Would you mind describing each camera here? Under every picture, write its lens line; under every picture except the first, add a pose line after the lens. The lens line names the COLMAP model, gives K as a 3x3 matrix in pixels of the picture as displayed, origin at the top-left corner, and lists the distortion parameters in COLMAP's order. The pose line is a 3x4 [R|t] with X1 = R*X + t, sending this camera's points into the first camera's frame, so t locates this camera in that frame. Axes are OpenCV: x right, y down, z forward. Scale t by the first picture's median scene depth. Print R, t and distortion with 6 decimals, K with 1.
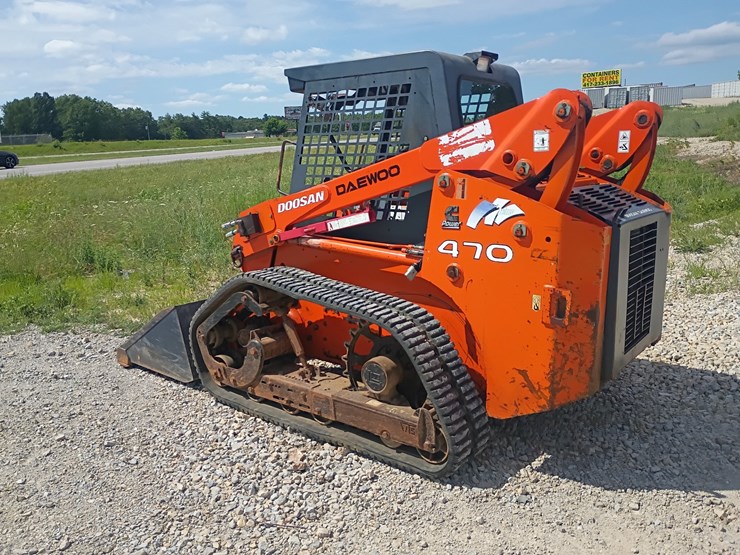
lens RADIAL K [[637.1, 0, 370.6], [0, 637.1, 288.1], [0, 0, 1]] dist [0.078230, -0.109761]
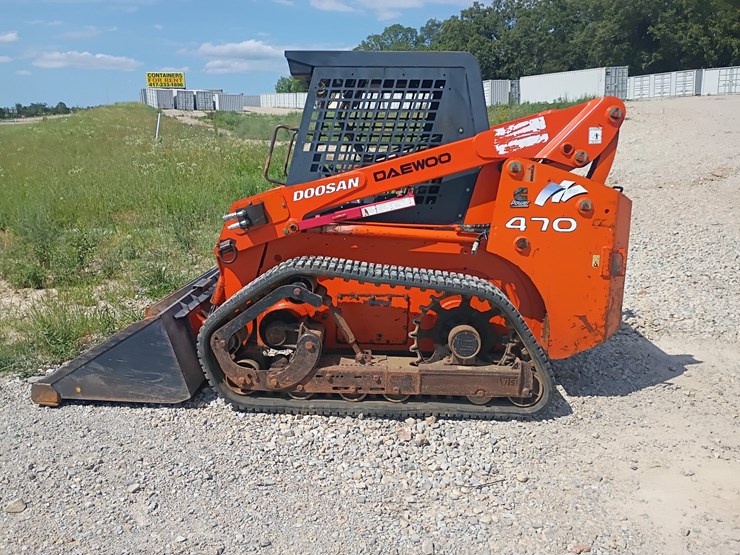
lens RADIAL K [[635.7, 0, 364.5], [0, 635.7, 282.2], [0, 0, 1]] dist [0.061967, -0.070561]
pose [[0.798937, -0.097261, 0.593498, -0.705379], [0.100568, 0.994547, 0.027604, -0.013911], [-0.592947, 0.037633, 0.804362, 0.192233]]
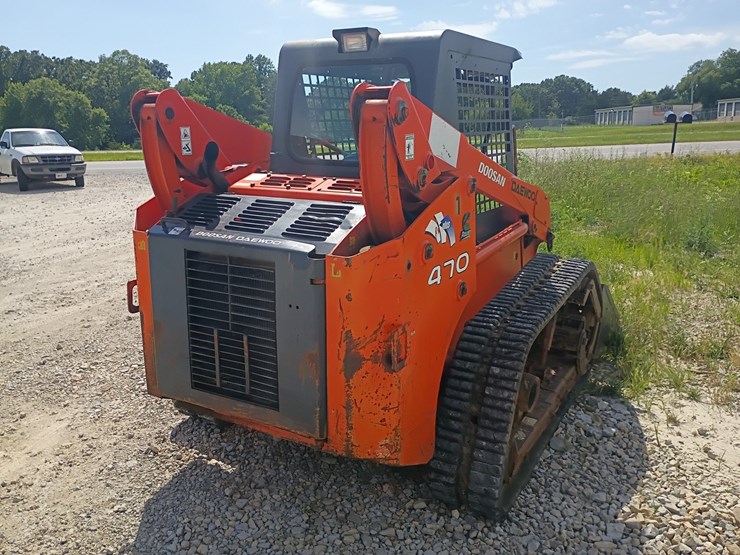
lens RADIAL K [[635.7, 0, 364.5], [0, 635.7, 282.2], [0, 0, 1]] dist [0.061967, -0.070561]
pose [[0.127448, 0.265281, -0.955711, 1.068069], [-0.203532, 0.950058, 0.236570, -0.252803], [0.970738, 0.164367, 0.175076, 0.921124]]
